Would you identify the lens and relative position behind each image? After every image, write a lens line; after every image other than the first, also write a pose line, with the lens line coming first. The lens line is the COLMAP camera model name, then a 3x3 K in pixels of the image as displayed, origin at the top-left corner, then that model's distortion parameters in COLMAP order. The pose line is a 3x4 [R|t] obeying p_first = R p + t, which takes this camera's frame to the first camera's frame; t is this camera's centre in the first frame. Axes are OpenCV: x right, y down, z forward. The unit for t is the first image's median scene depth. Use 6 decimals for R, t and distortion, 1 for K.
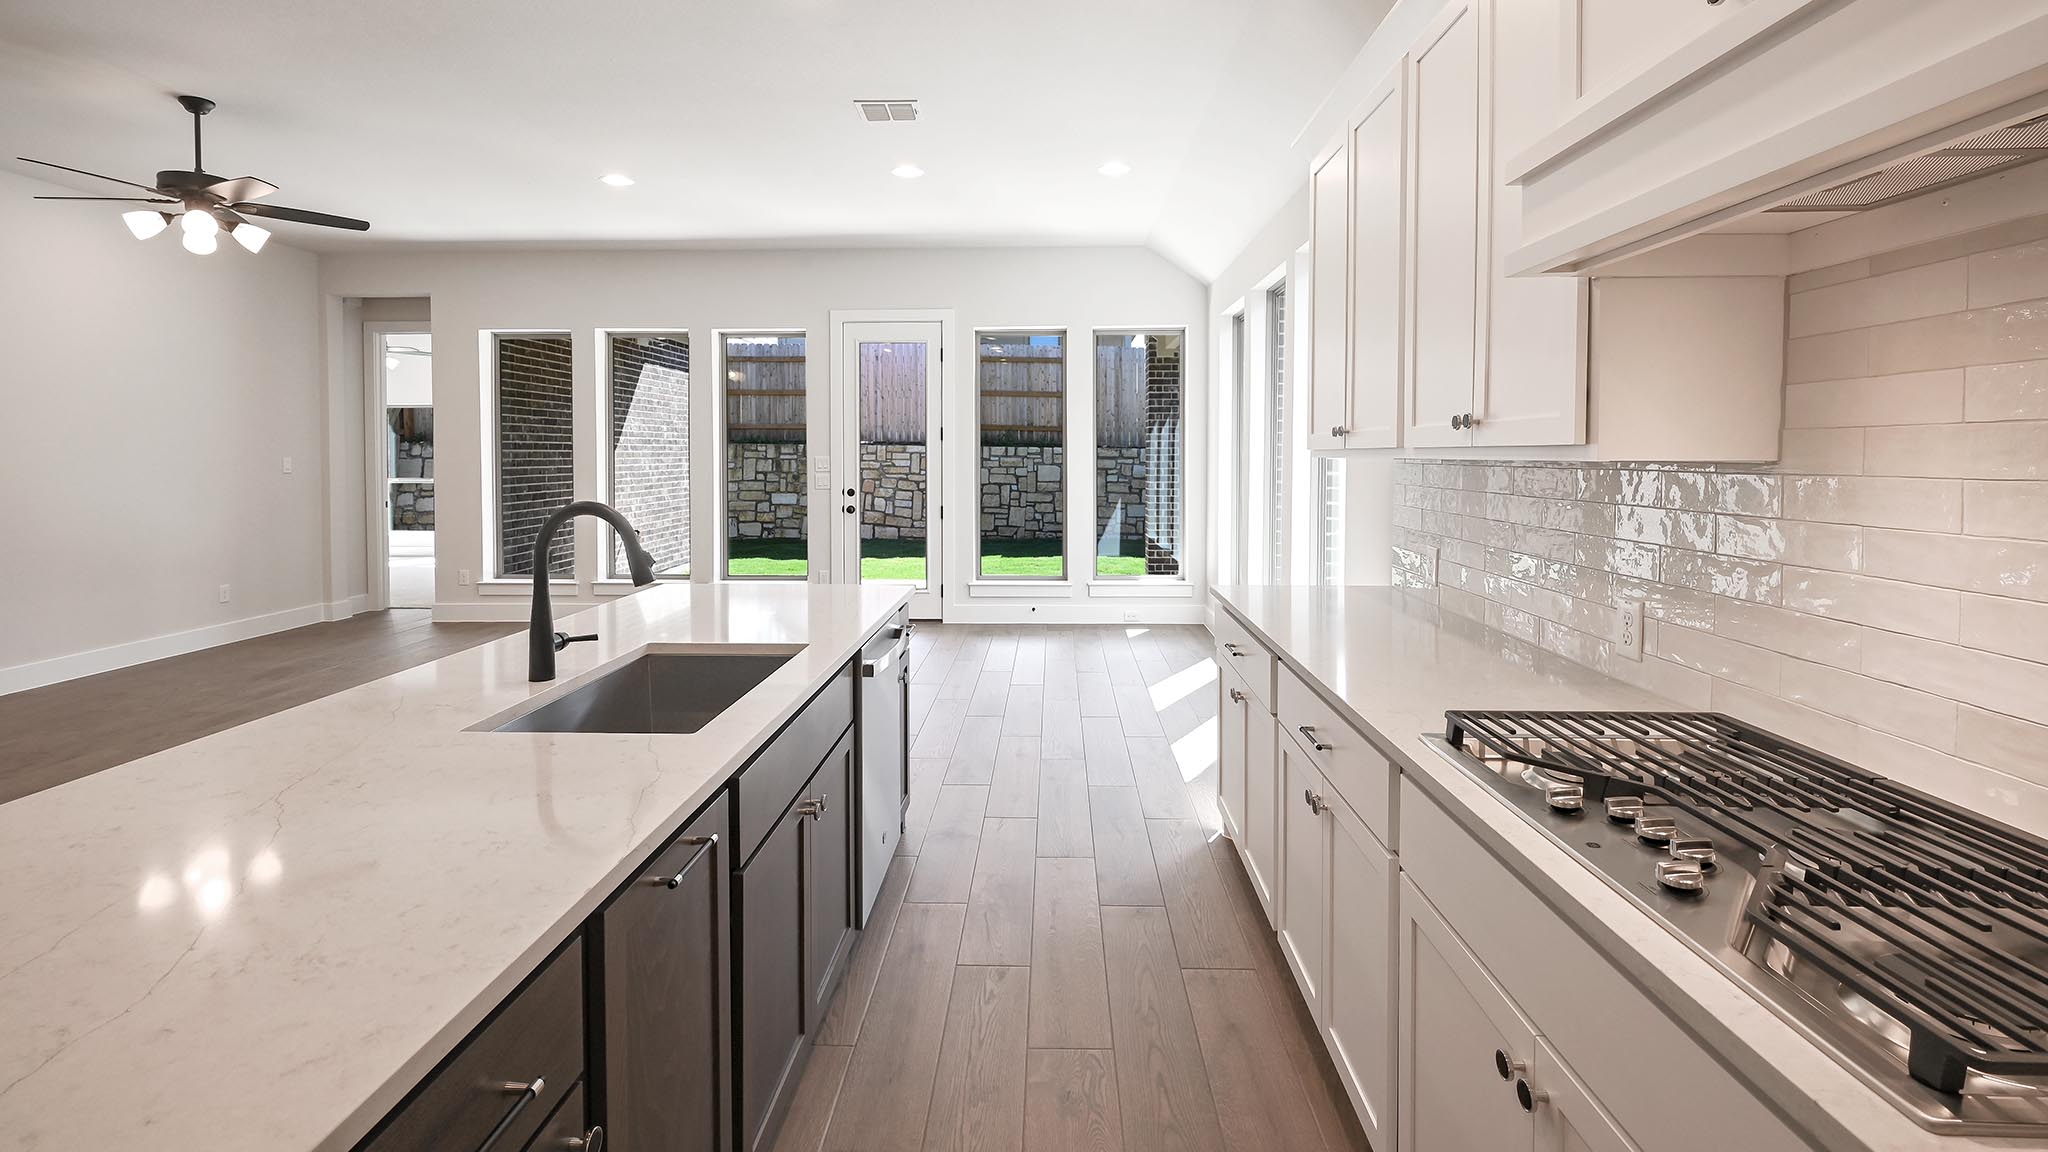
lens RADIAL K [[911.8, 0, 1031.5], [0, 911.8, 461.4], [0, 0, 1]] dist [0.002531, -0.000059]
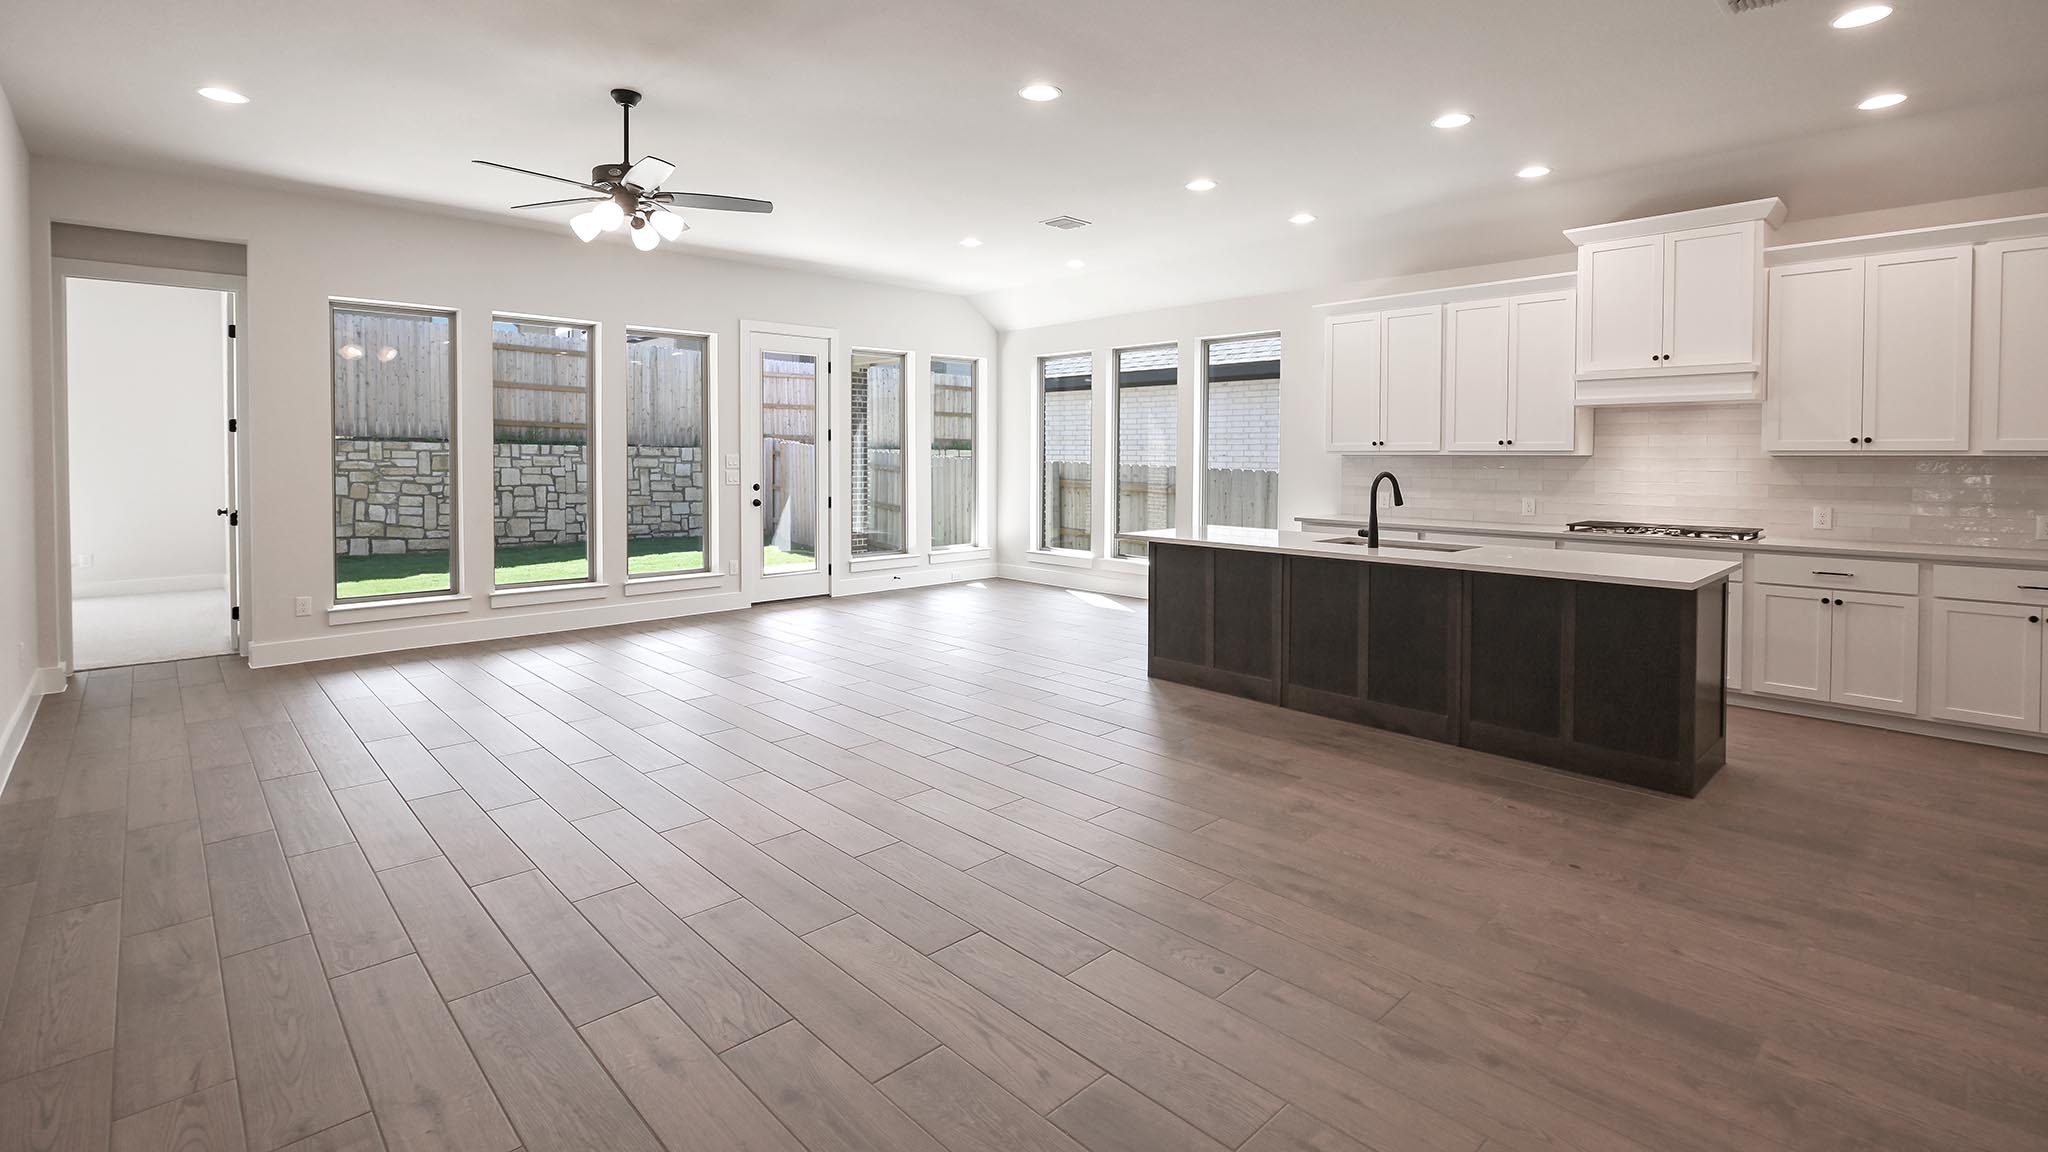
lens RADIAL K [[911.8, 0, 1026.7], [0, 911.8, 476.1], [0, 0, 1]] dist [0.002531, -0.000059]
pose [[0.702984, -0.015121, 0.711045, -0.339687], [0.003484, 0.999835, 0.017817, 0.000933], [-0.711197, -0.010048, 0.702921, -0.000569]]
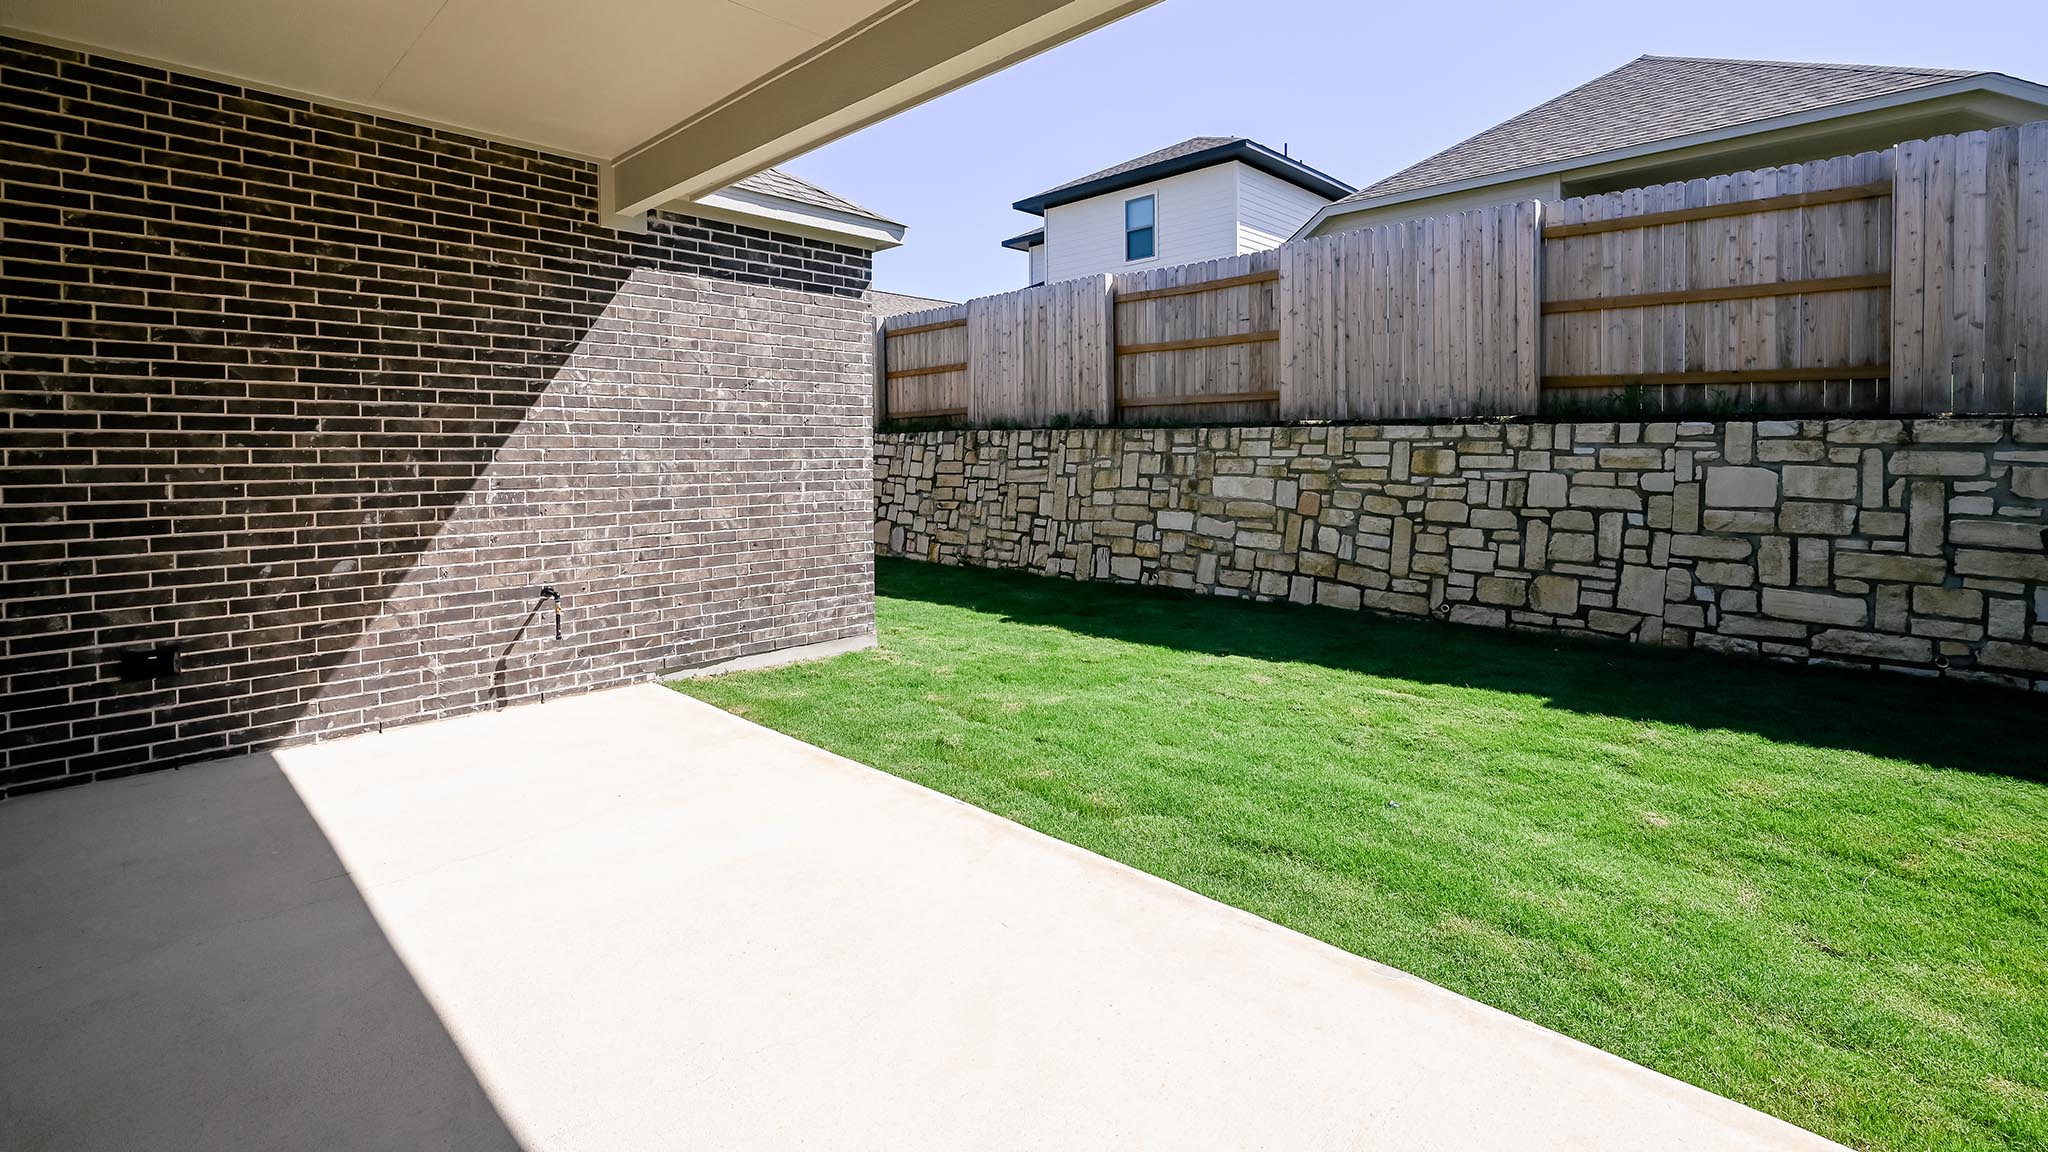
lens RADIAL K [[911.8, 0, 1028.3], [0, 911.8, 467.7], [0, 0, 1]] dist [0.002531, -0.000059]
pose [[0.734880, 0.006749, -0.678164, 0.060506], [-0.000847, 0.999959, 0.009033, 0.001267], [0.678197, -0.006064, 0.734855, 0.499874]]
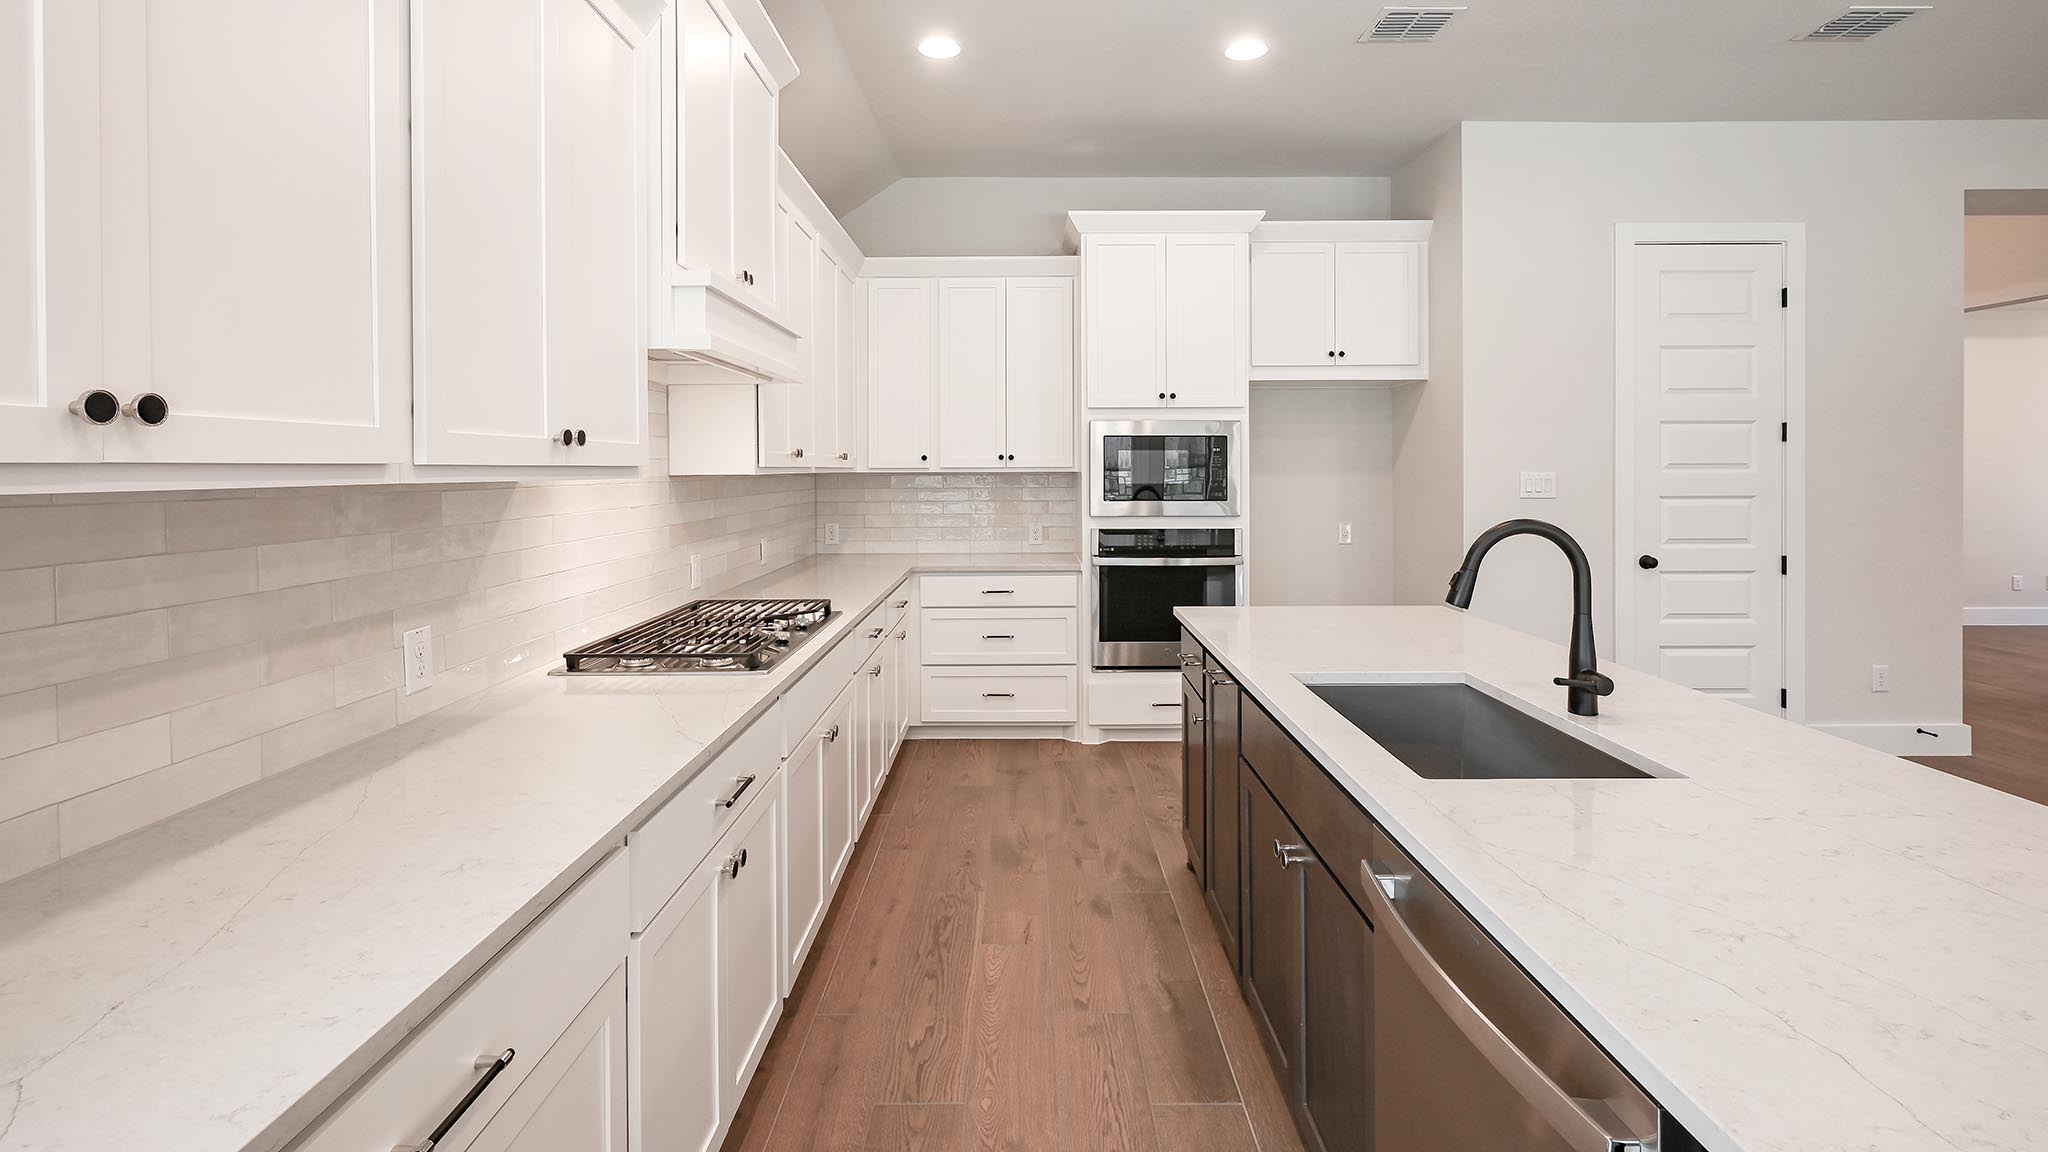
lens RADIAL K [[911.8, 0, 1035.5], [0, 911.8, 475.0], [0, 0, 1]] dist [0.002531, -0.000059]
pose [[-0.998994, 0.005509, -0.044510, 0.007022], [0.004777, 0.999852, 0.016553, -0.002800], [0.044594, 0.016323, -0.998872, 0.233654]]
